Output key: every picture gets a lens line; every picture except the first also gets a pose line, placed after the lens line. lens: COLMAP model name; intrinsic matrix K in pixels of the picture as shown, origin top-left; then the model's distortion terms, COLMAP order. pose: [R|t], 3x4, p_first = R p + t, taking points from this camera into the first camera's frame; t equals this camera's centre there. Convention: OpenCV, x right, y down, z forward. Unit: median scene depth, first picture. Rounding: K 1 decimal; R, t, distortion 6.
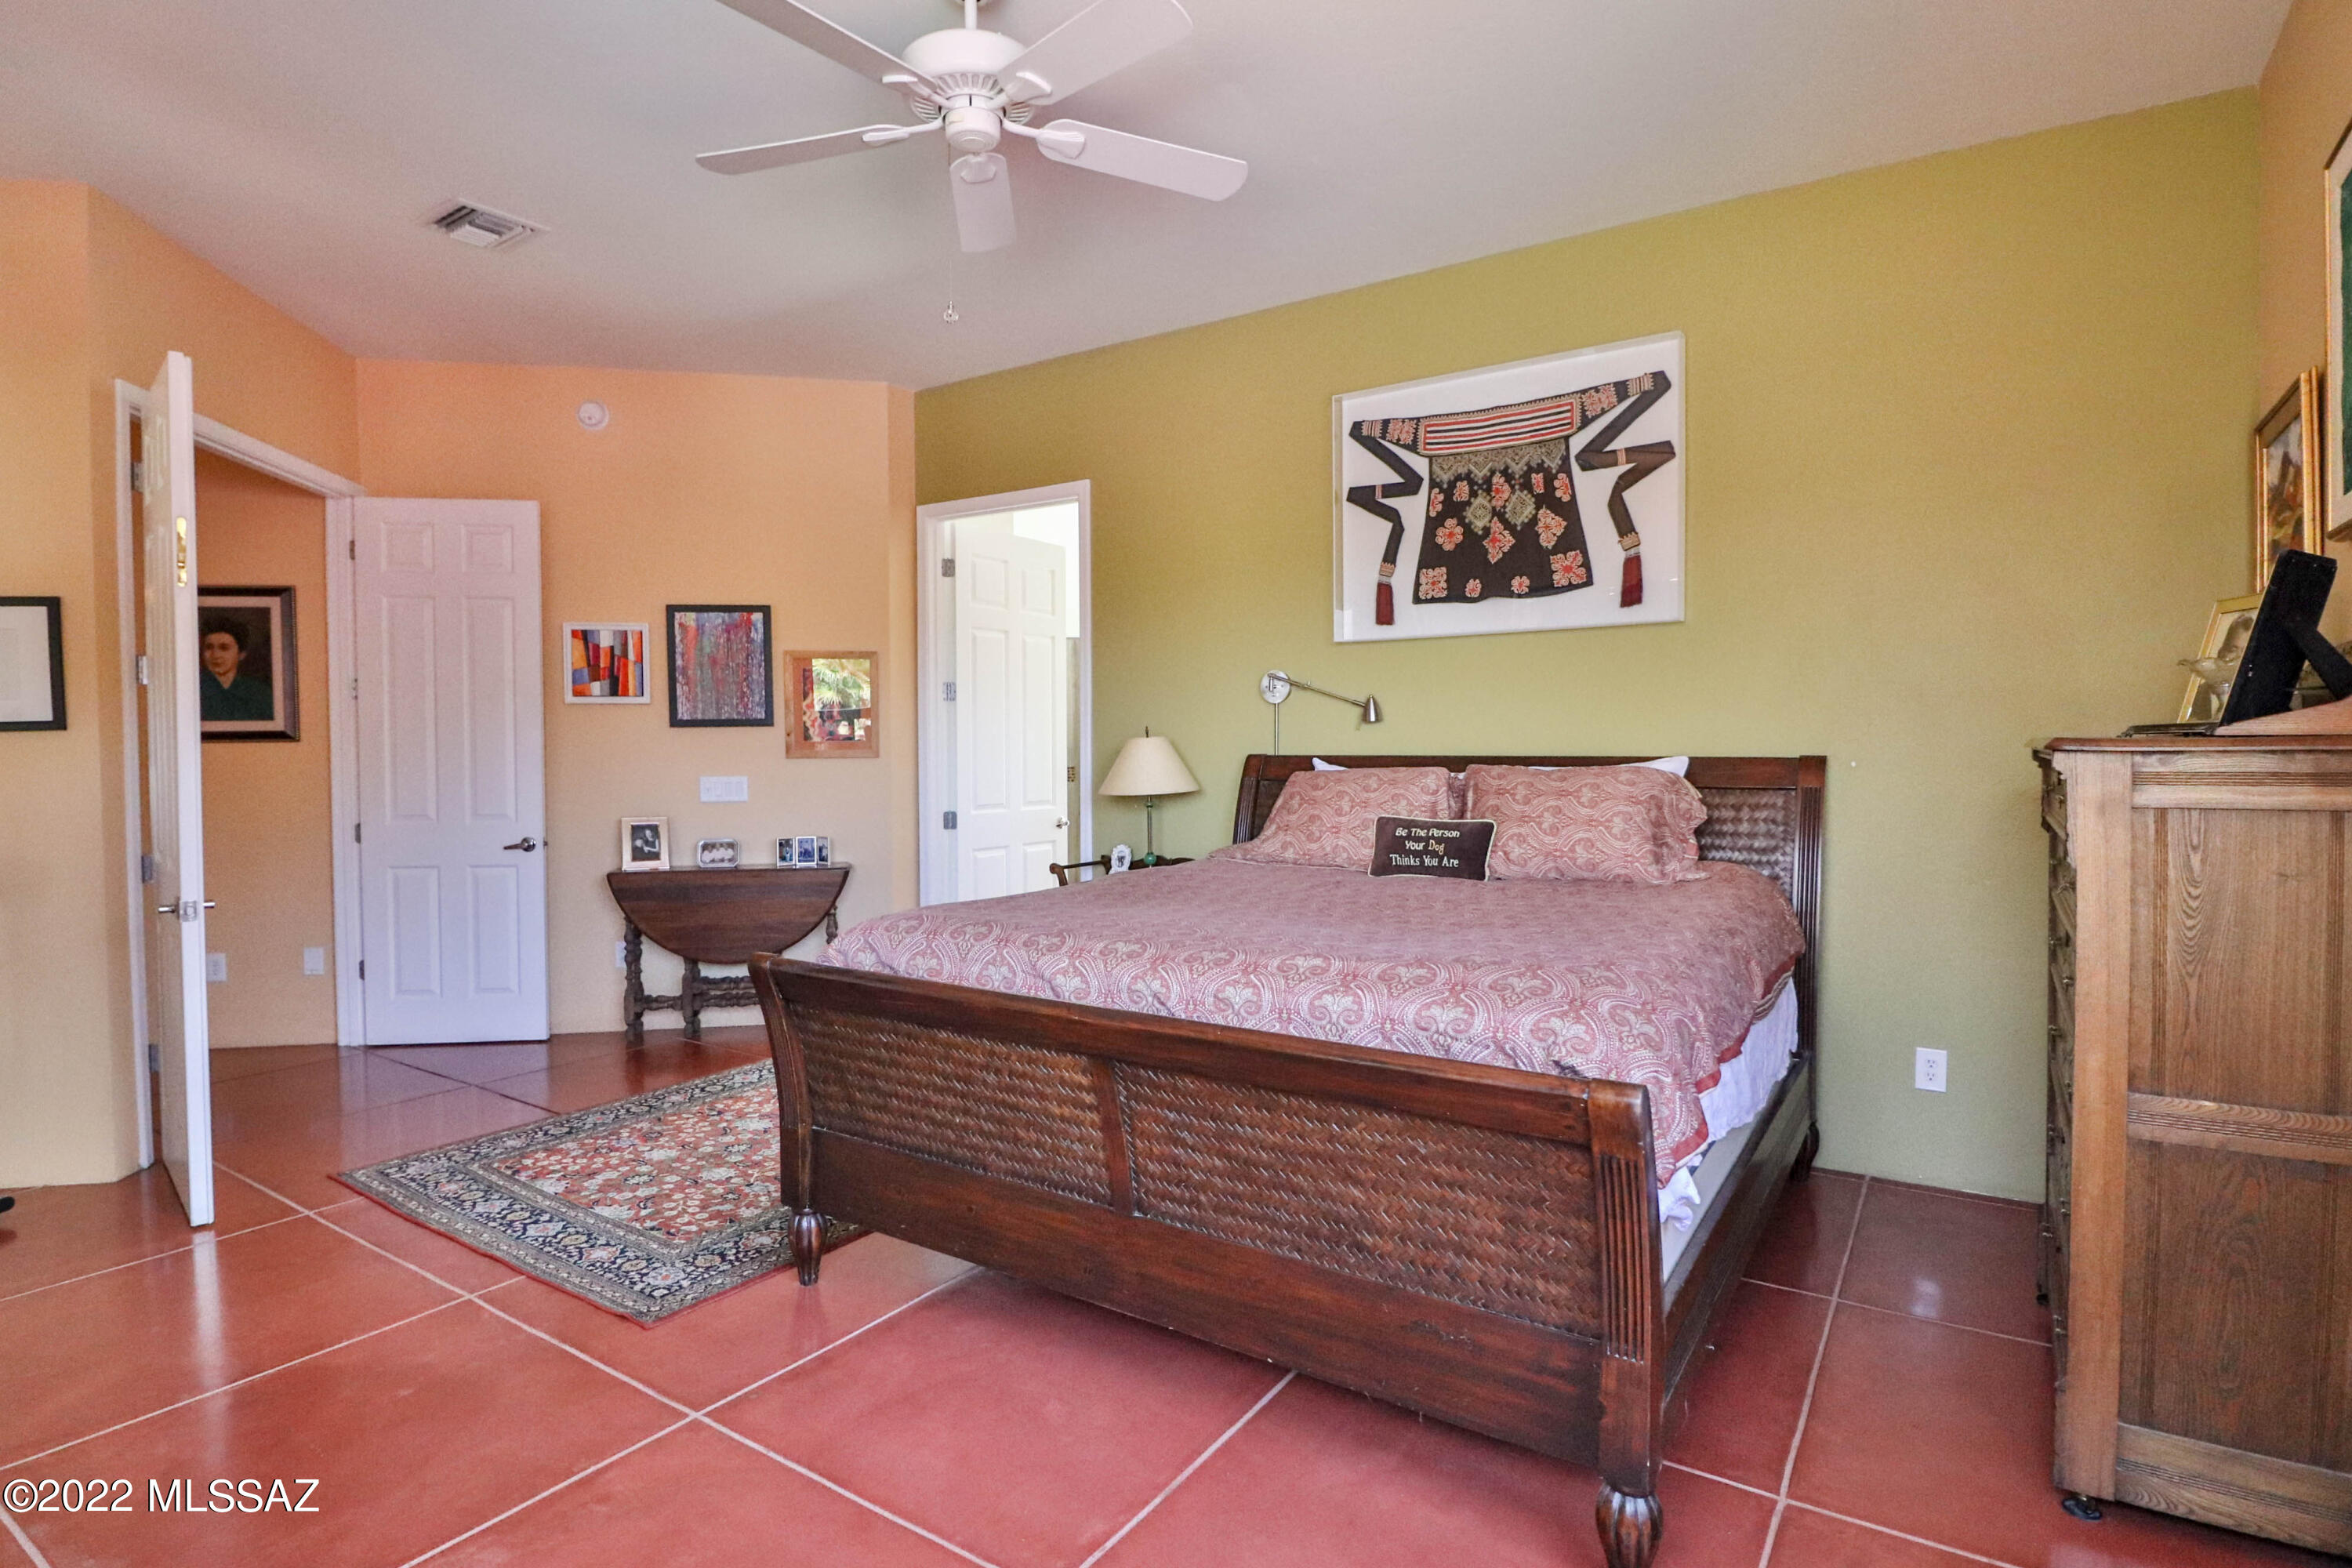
lens RADIAL K [[1221.9, 0, 1163.8], [0, 1221.9, 765.3], [0, 0, 1]] dist [-0.002014, -0.012117]
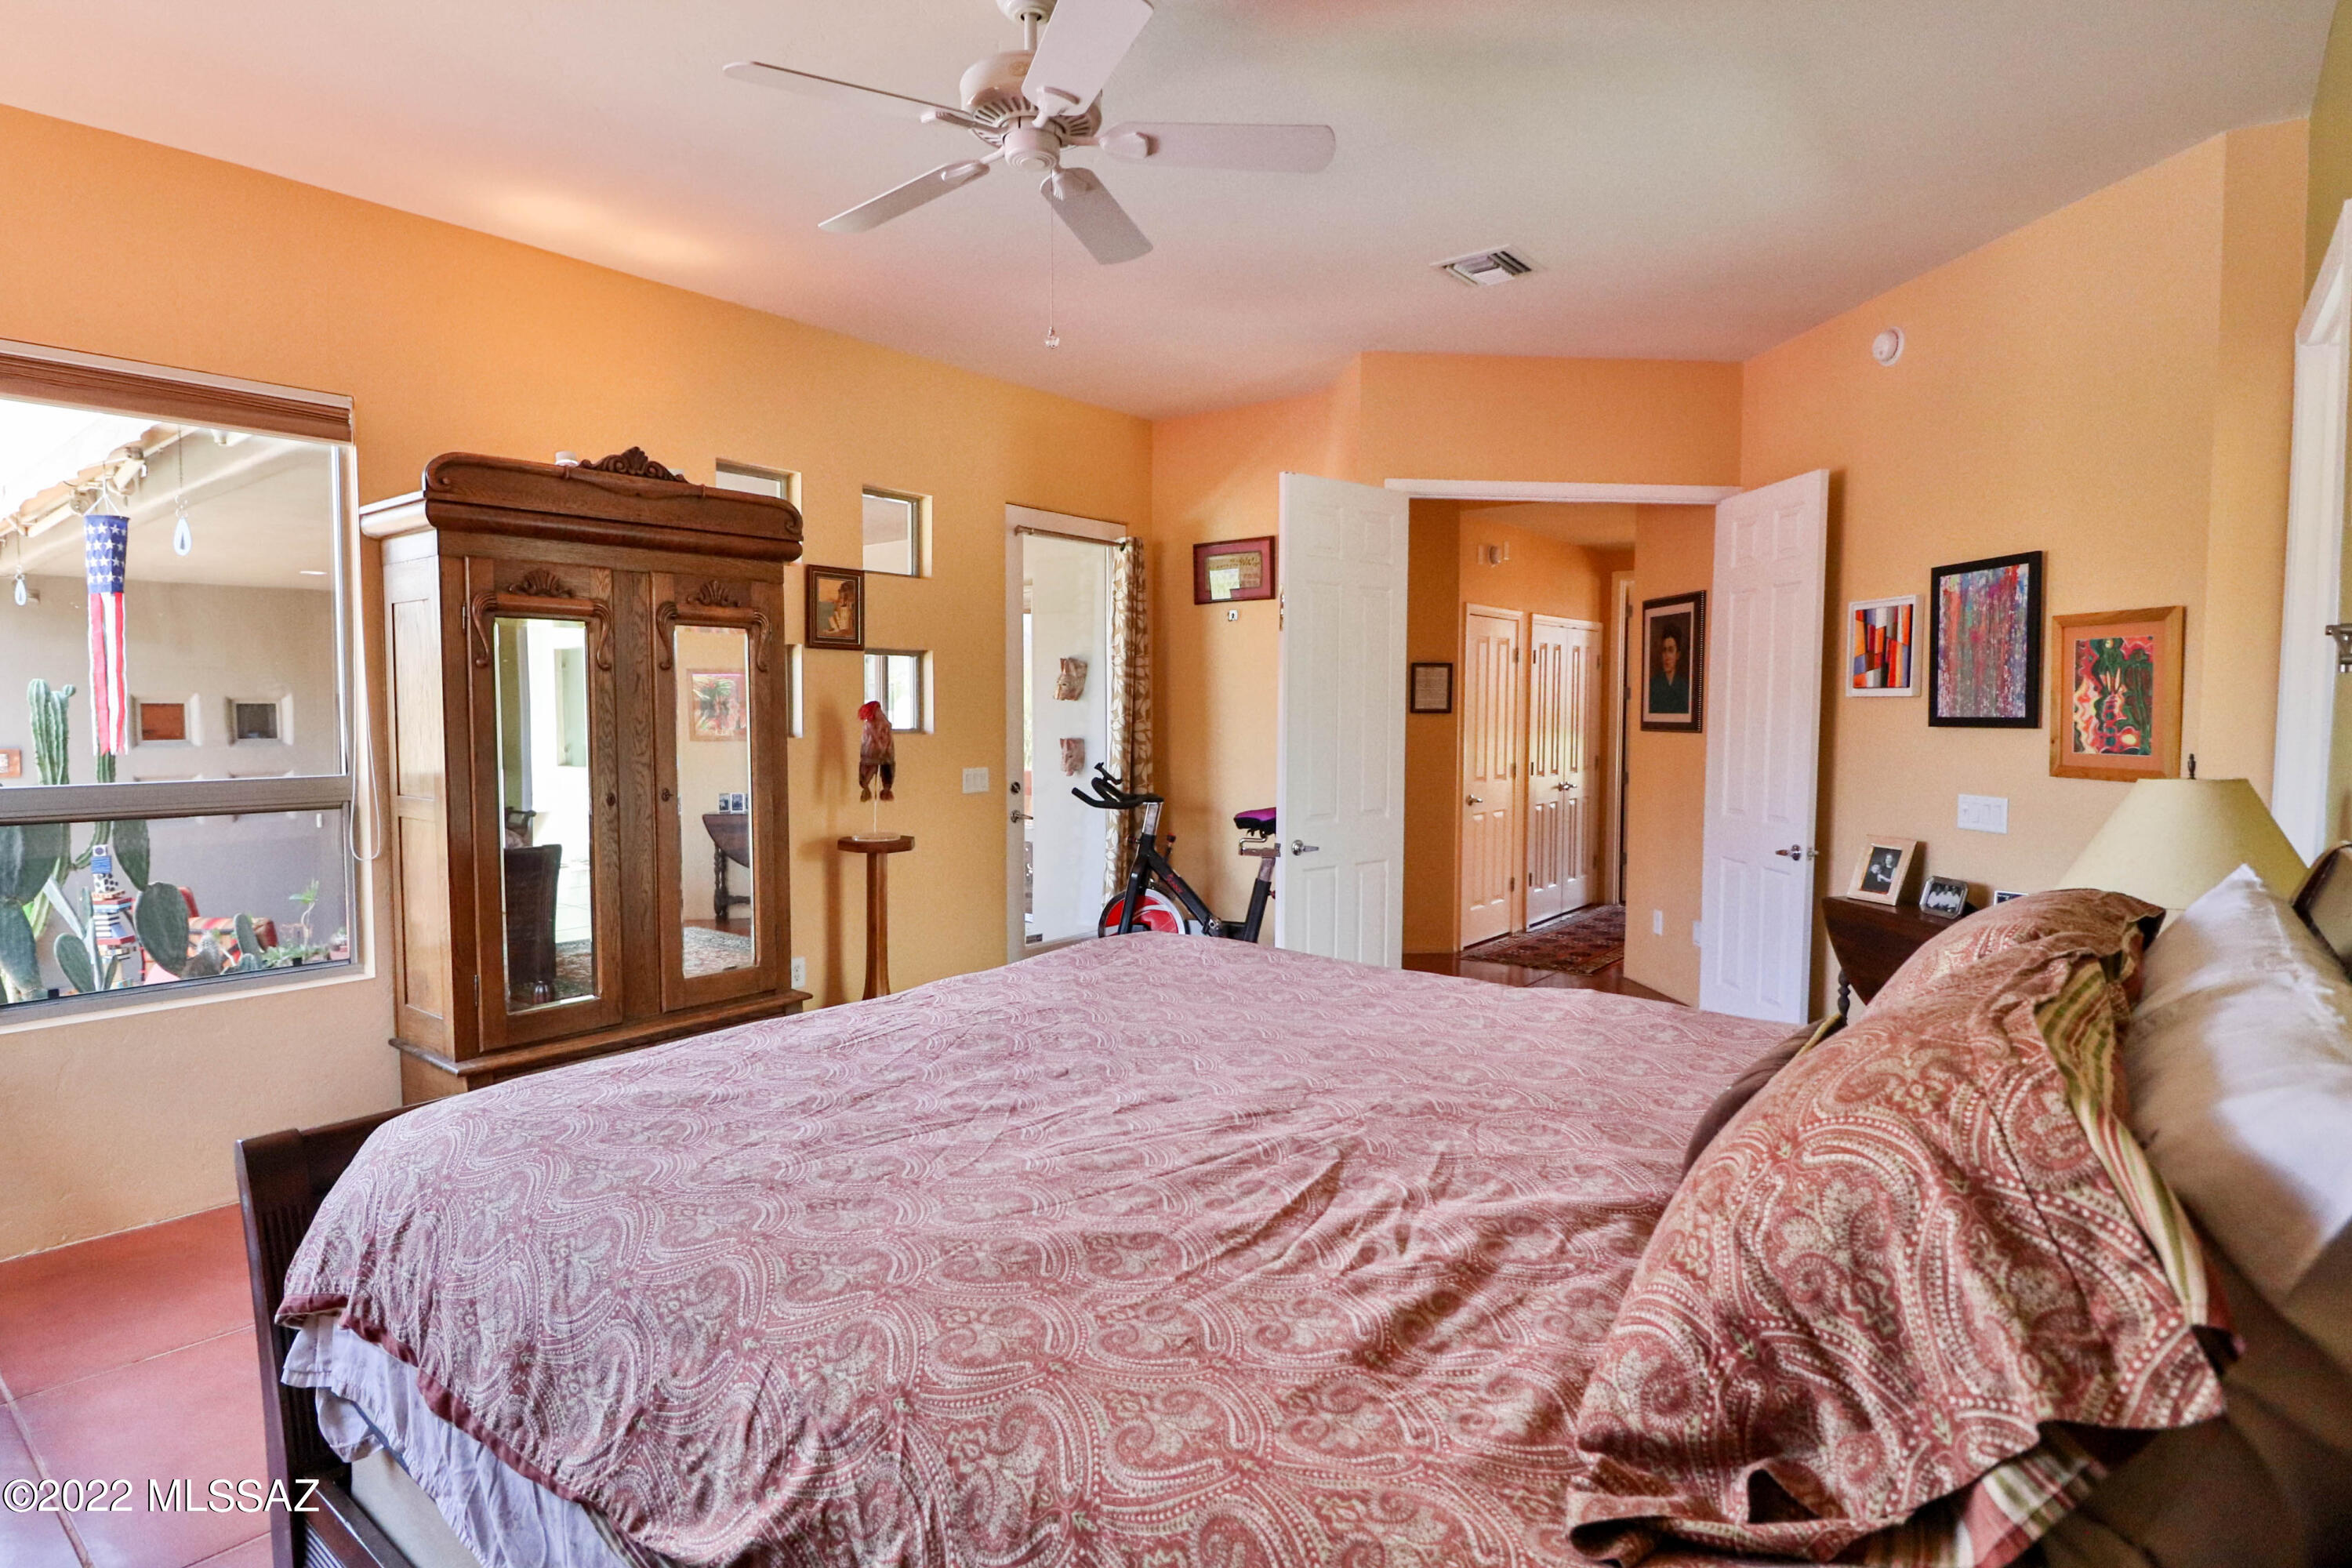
lens RADIAL K [[1221.9, 0, 1174.5], [0, 1221.9, 780.8], [0, 0, 1]] dist [-0.002014, -0.012117]
pose [[-0.091023, 0.065827, -0.993671, 0.408950], [-0.029429, 0.997199, 0.068756, -0.036322], [0.995414, 0.035501, -0.088831, 0.595122]]
